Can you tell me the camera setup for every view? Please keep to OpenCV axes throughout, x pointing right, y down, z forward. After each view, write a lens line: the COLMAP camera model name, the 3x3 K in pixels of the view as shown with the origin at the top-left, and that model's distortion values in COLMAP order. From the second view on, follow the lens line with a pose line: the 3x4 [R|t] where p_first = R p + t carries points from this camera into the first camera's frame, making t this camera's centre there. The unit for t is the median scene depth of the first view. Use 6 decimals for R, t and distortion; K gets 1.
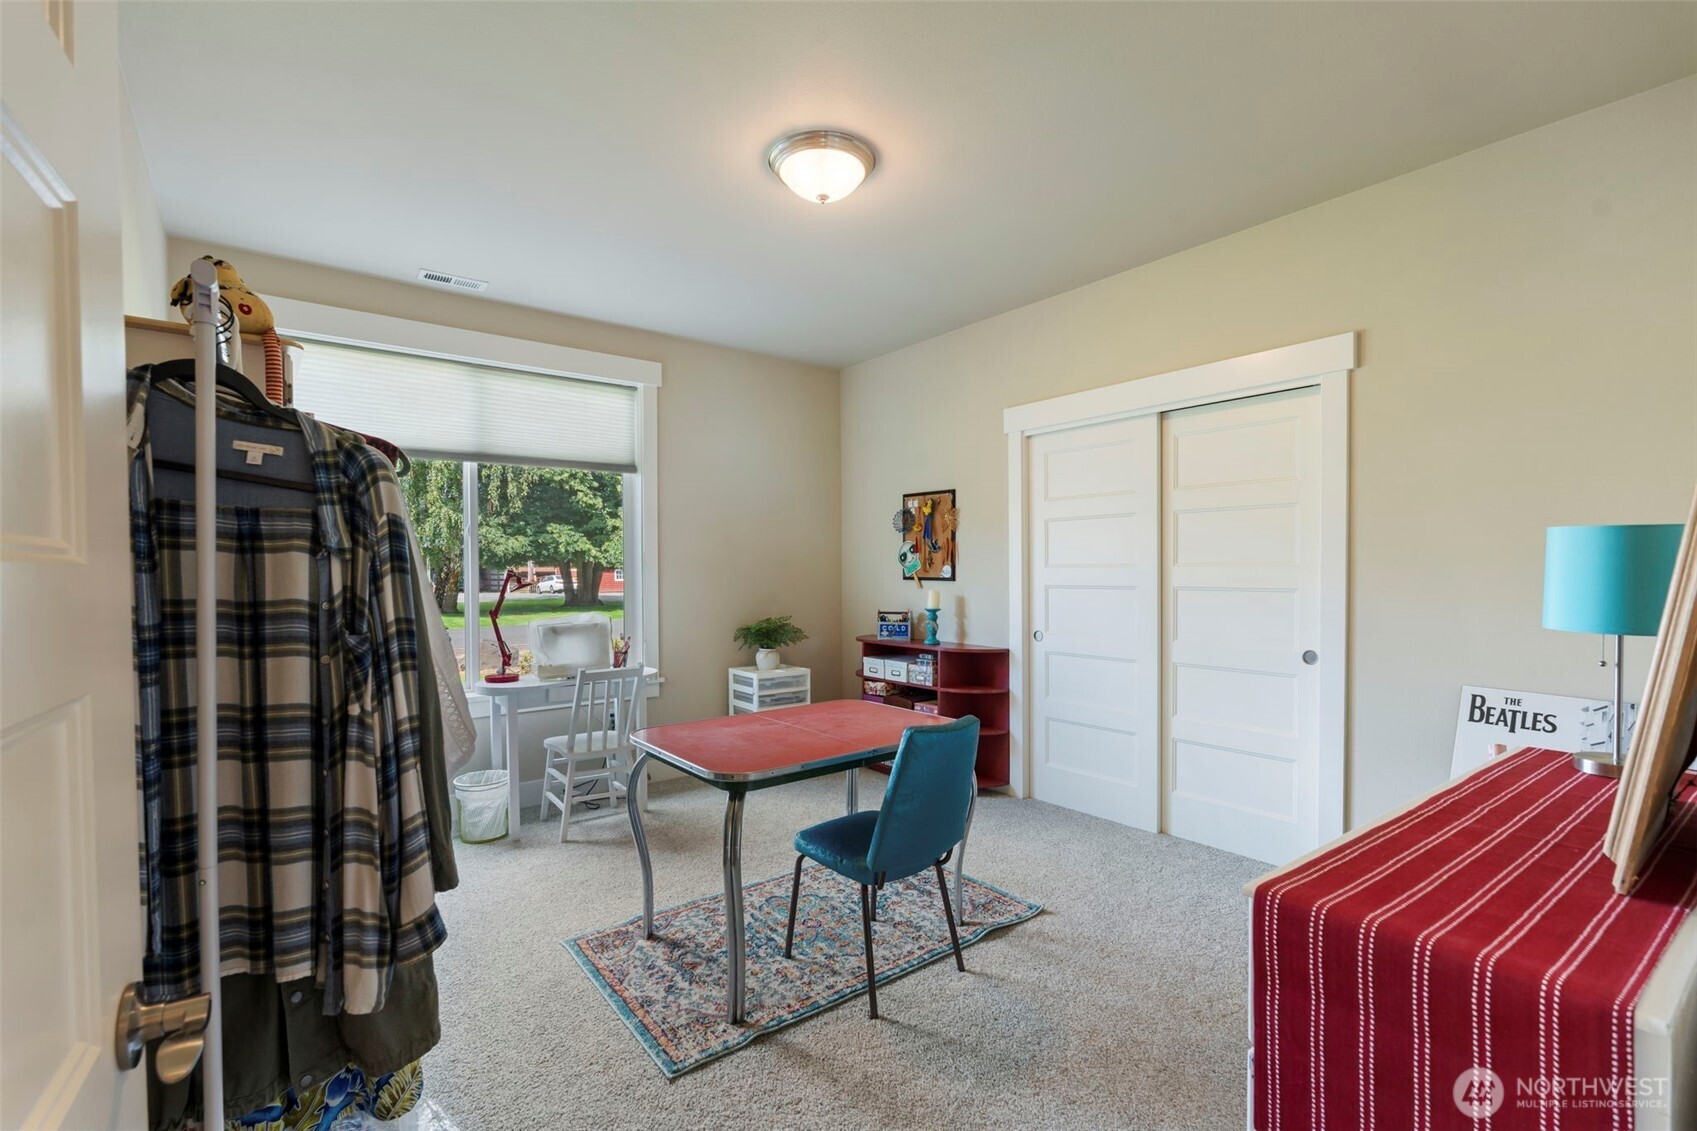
lens RADIAL K [[753.3, 0, 851.4], [0, 753.3, 584.3], [0, 0, 1]] dist [-0.000370, 0.000170]
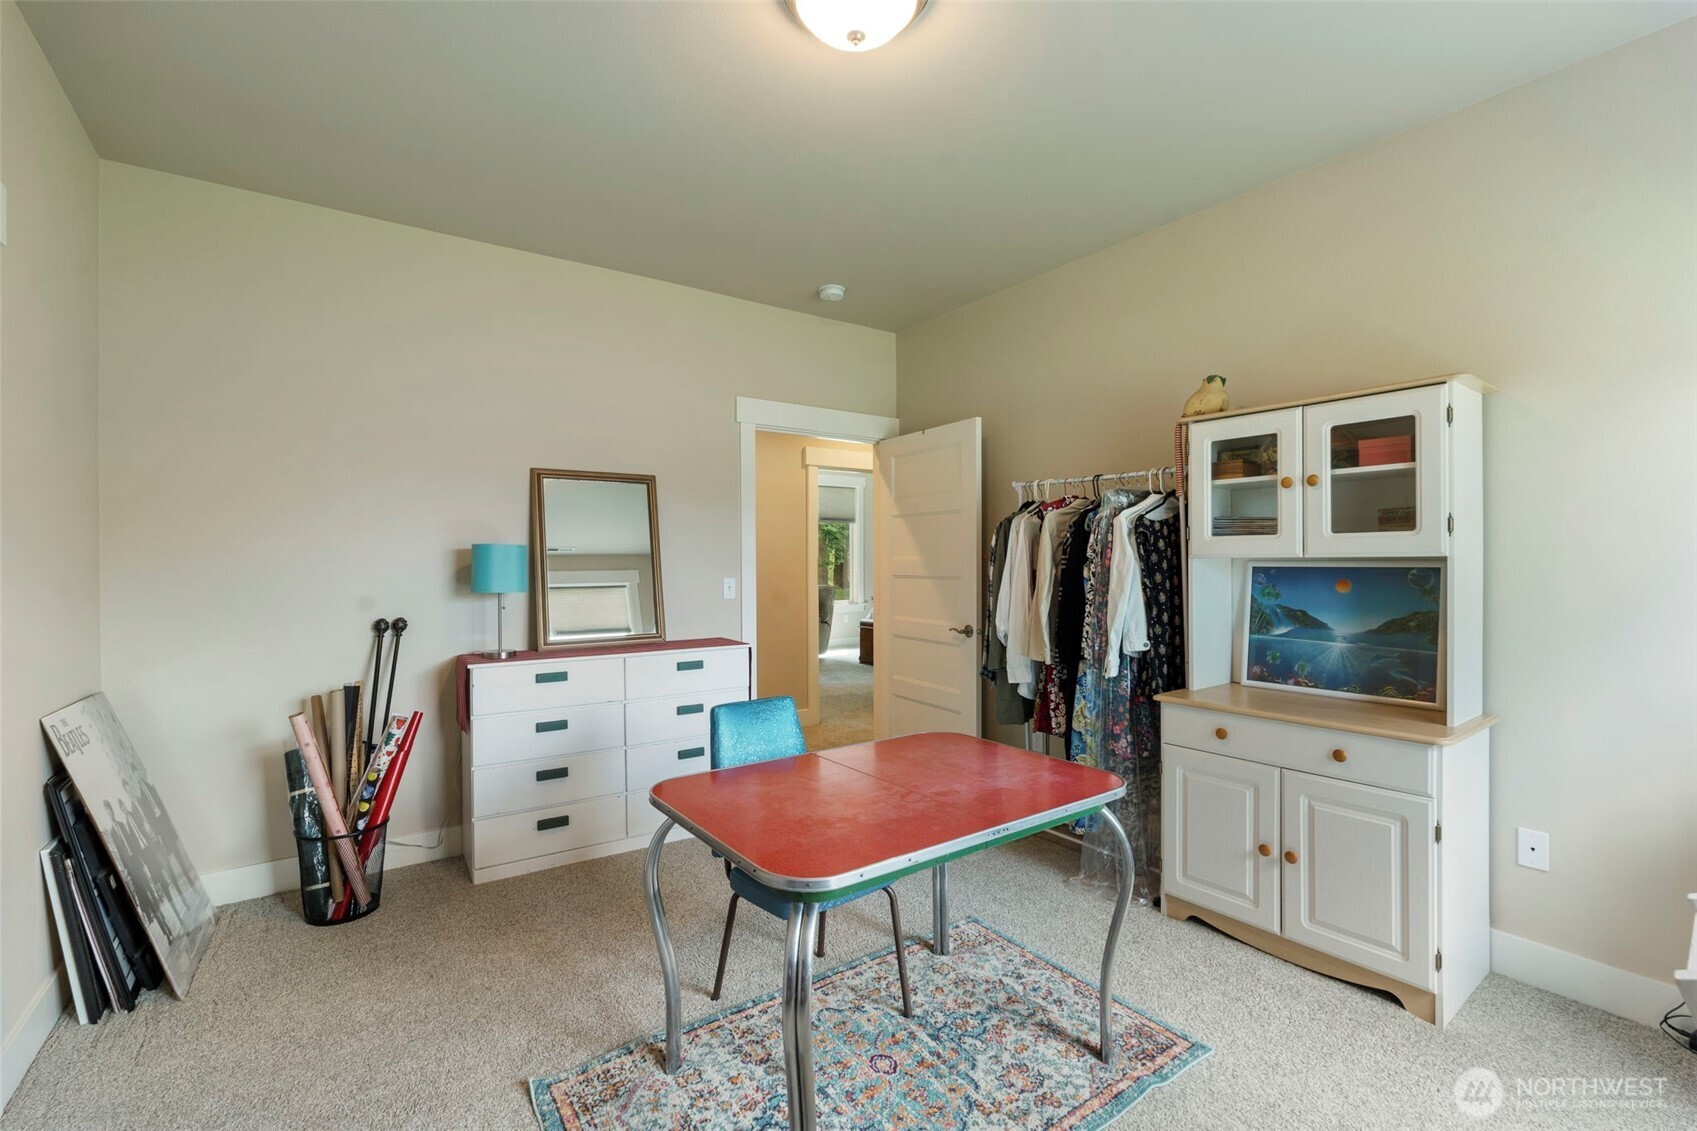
lens RADIAL K [[753.3, 0, 851.4], [0, 753.3, 584.3], [0, 0, 1]] dist [-0.000370, 0.000170]
pose [[-0.998929, 0.010509, 0.045055, -0.062942], [0.012258, 0.999175, 0.038729, -0.025713], [-0.044611, 0.039240, -0.998233, 1.807293]]
